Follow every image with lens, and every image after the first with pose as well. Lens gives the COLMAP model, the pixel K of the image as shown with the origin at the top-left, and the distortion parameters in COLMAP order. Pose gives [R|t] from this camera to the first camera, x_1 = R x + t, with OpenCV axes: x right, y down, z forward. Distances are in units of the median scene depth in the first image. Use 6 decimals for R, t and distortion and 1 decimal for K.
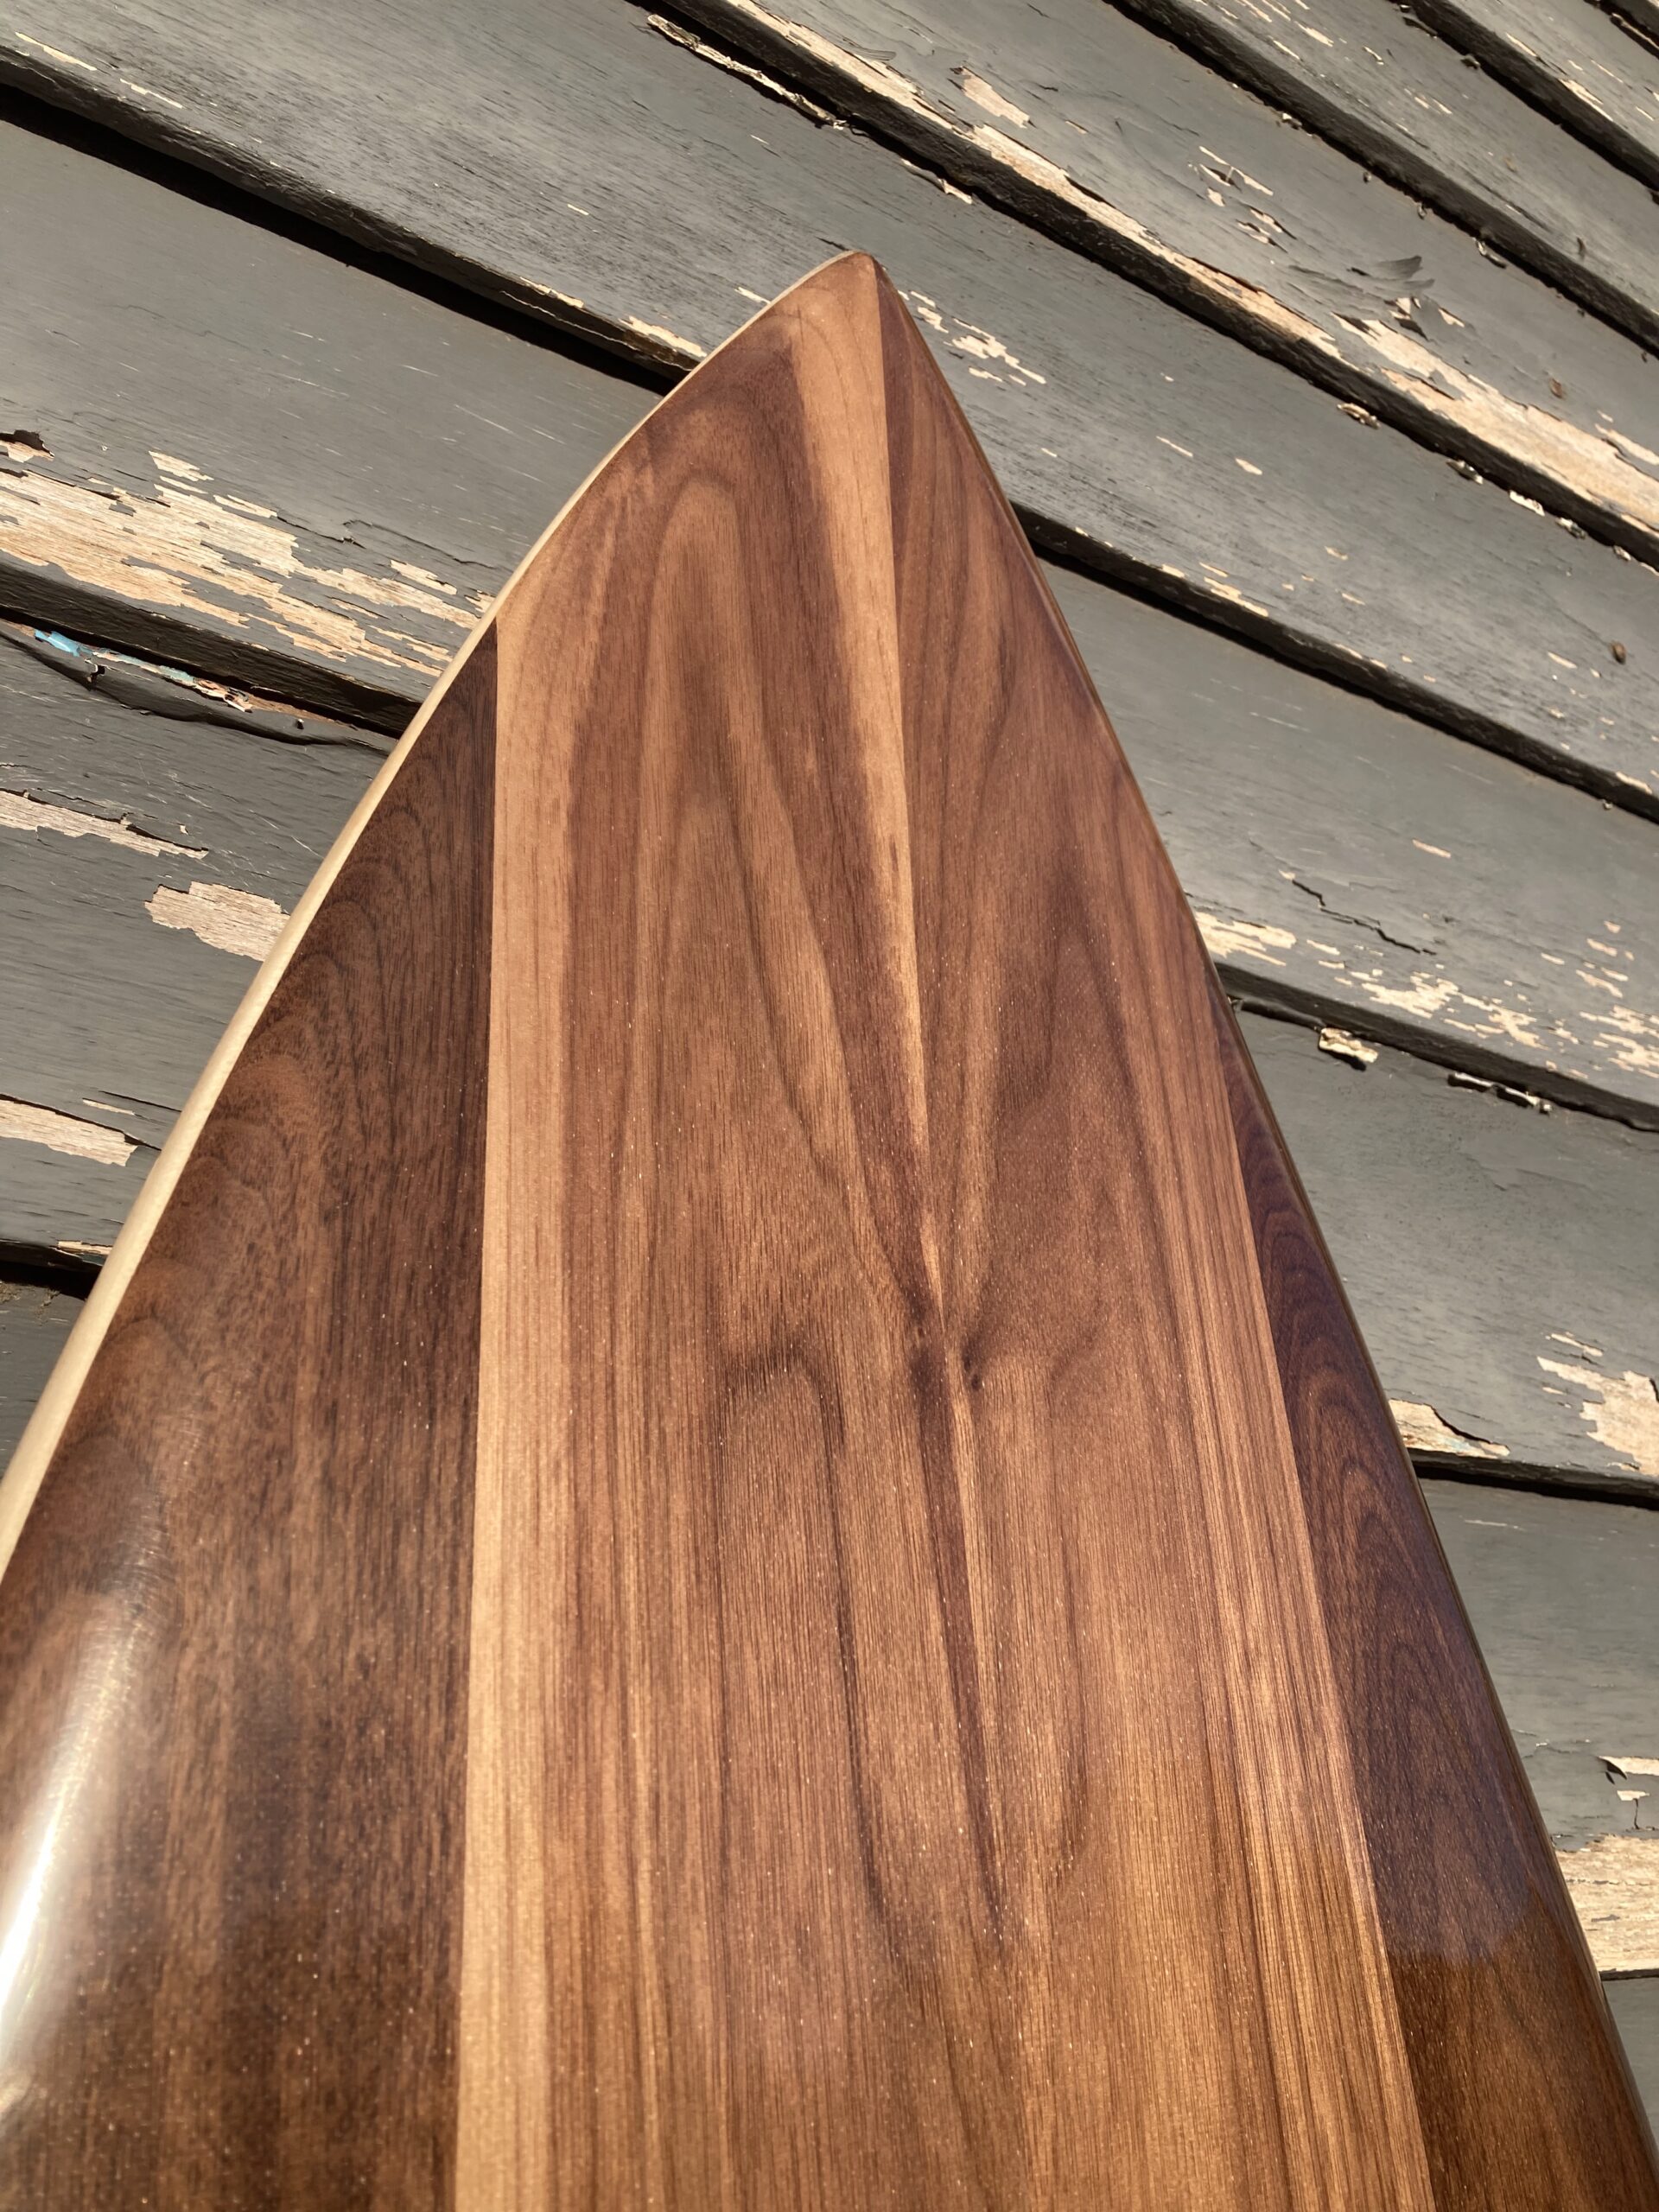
lens RADIAL K [[1810.8, 0, 829.5], [0, 1810.8, 1106.0], [0, 0, 1]] dist [0.011305, 0.011708]
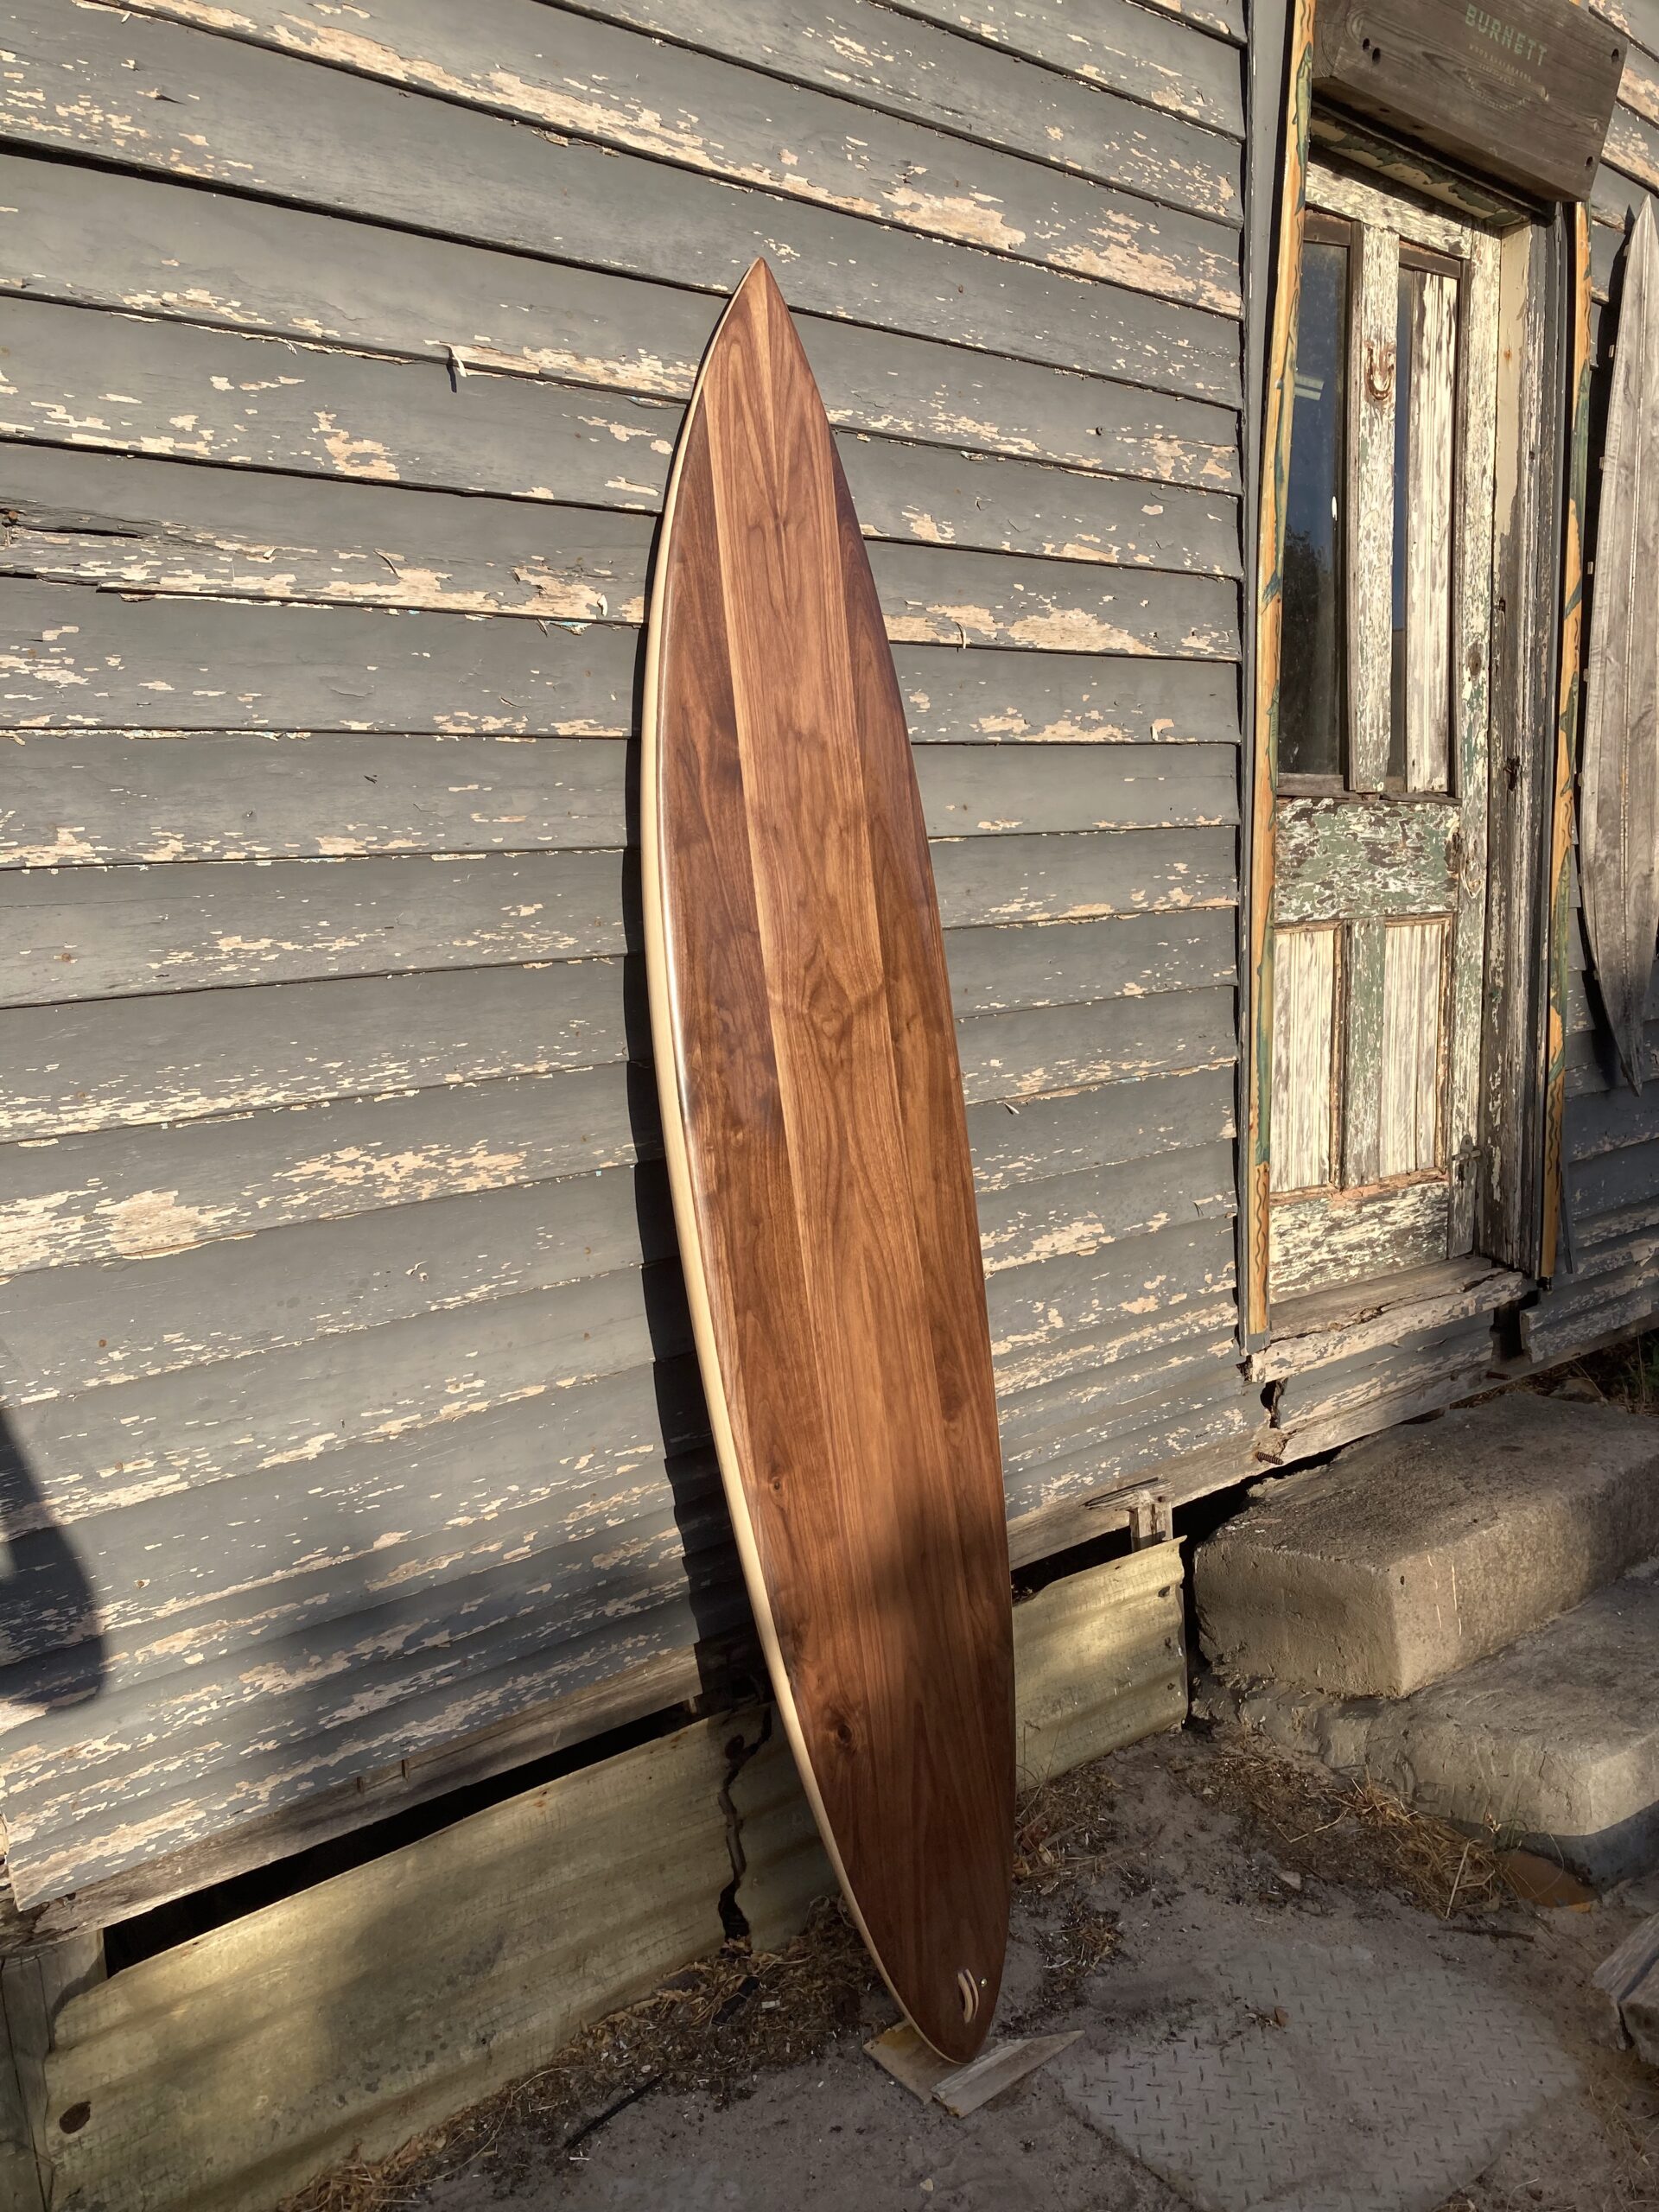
lens RADIAL K [[1810.8, 0, 829.5], [0, 1810.8, 1106.0], [0, 0, 1]] dist [0.011305, 0.011708]
pose [[0.985834, -0.043271, 0.162047, -0.773838], [-0.047263, 0.855327, 0.515928, -1.229758], [-0.160928, -0.516278, 0.841166, -4.725744]]
